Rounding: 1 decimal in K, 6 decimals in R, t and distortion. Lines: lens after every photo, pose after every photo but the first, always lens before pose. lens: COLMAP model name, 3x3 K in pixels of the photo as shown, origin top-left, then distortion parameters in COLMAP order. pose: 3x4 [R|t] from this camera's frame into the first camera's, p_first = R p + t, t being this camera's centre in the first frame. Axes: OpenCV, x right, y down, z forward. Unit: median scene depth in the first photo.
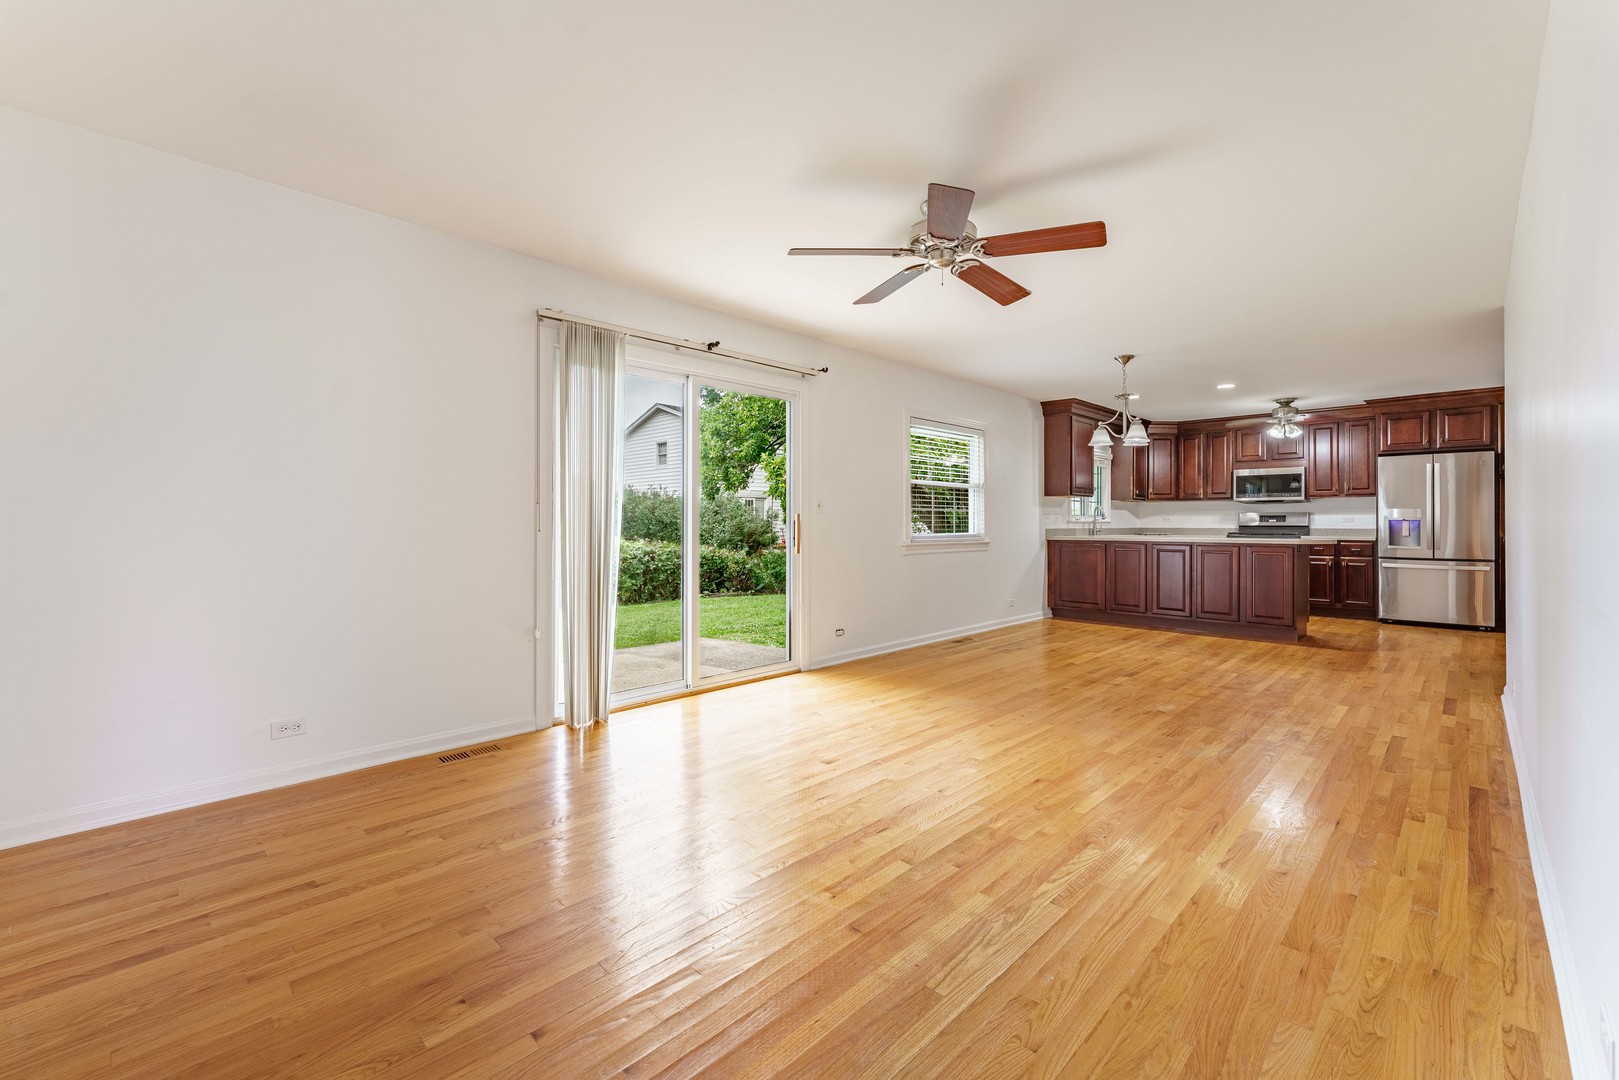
lens RADIAL K [[667.0, 0, 852.6], [0, 667.0, 519.0], [0, 0, 1]] dist [0.000825, 0.000185]
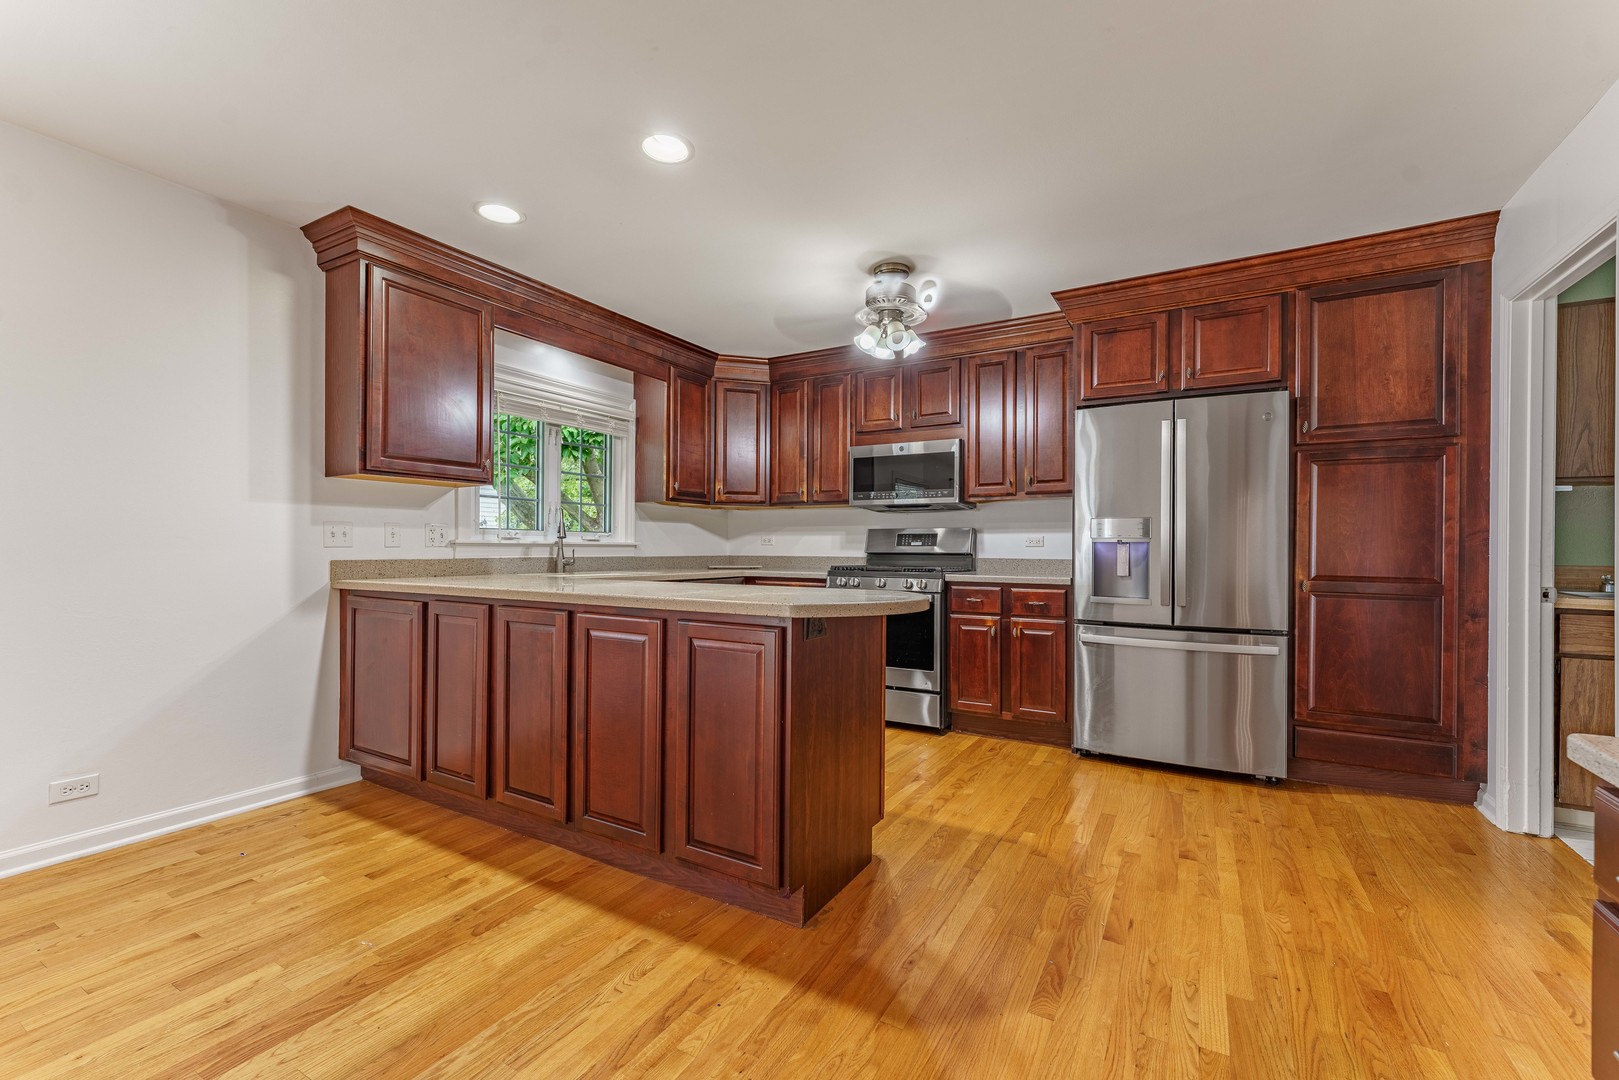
lens RADIAL K [[665.4, 0, 820.8], [0, 665.4, 546.0], [0, 0, 1]] dist [0.000858, -0.000006]
pose [[0.971564, 0.005037, 0.236723, 0.484540], [-0.006014, 0.999976, 0.003408, 0.003459], [-0.236700, -0.004735, 0.971571, 0.564335]]
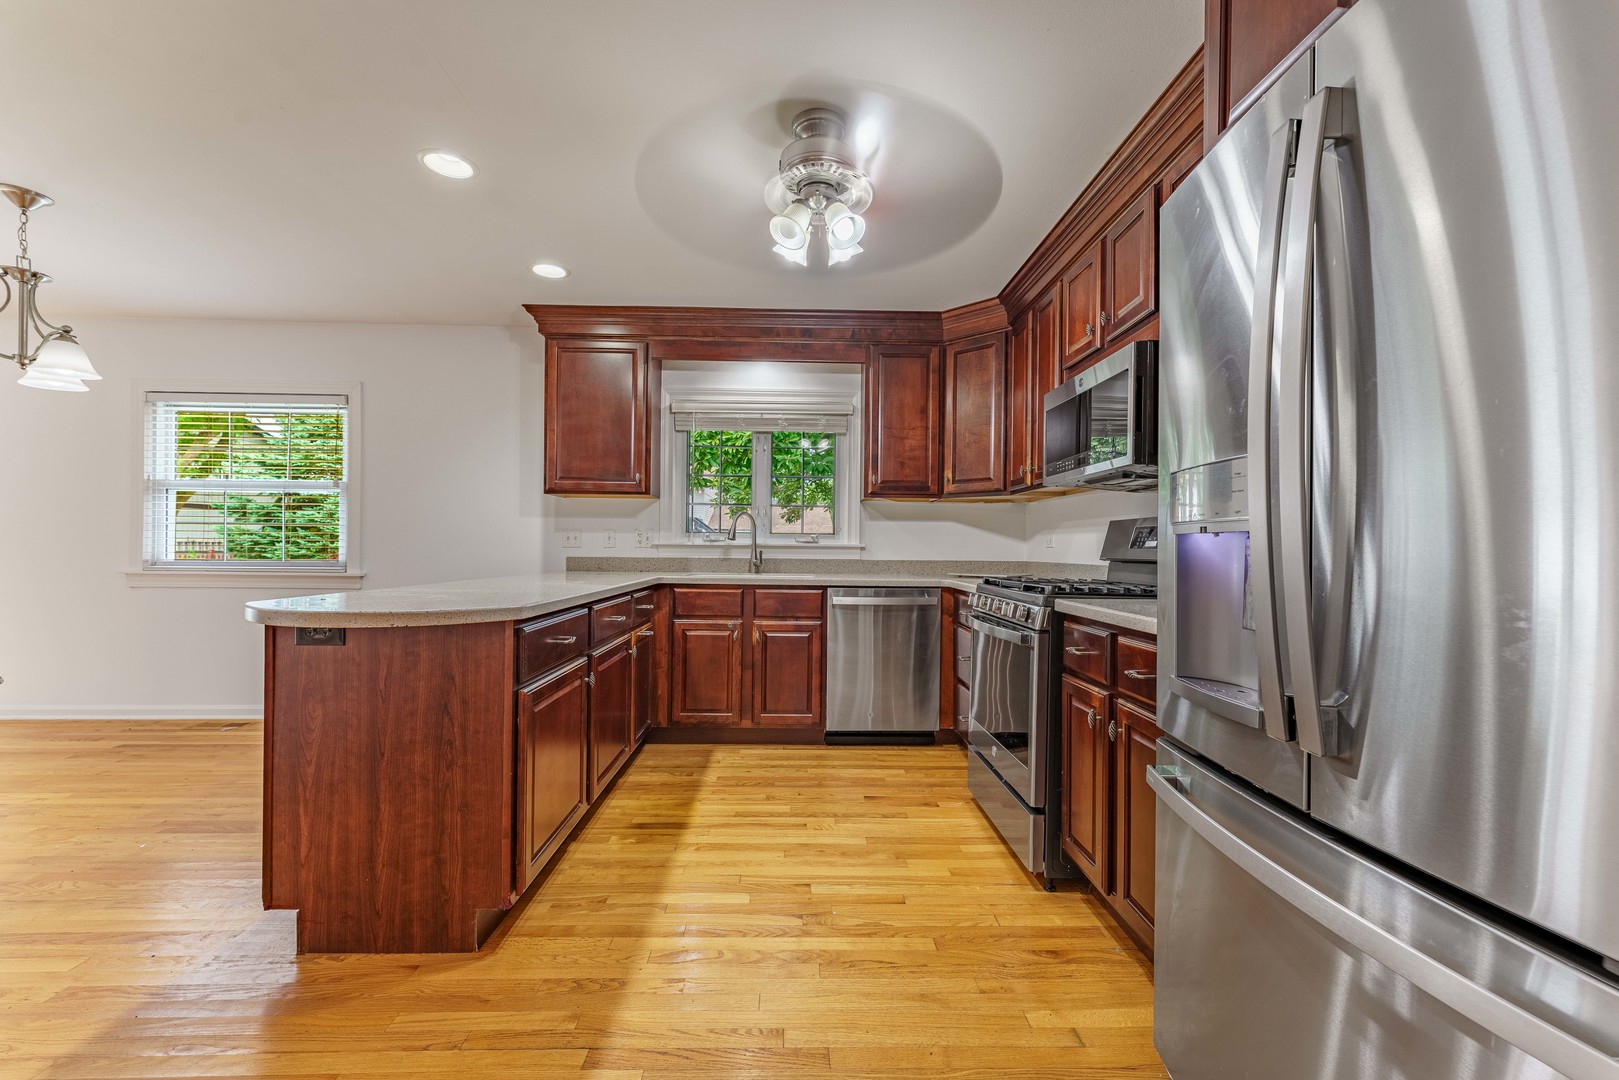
lens RADIAL K [[659.5, 0, 809.2], [0, 659.5, 547.5], [0, 0, 1]] dist [0.000662, 0.000084]
pose [[0.708877, 0.006309, -0.705304, 0.826722], [-0.005255, 0.999979, 0.003663, 0.004038], [0.705313, 0.001109, 0.708895, 0.771569]]
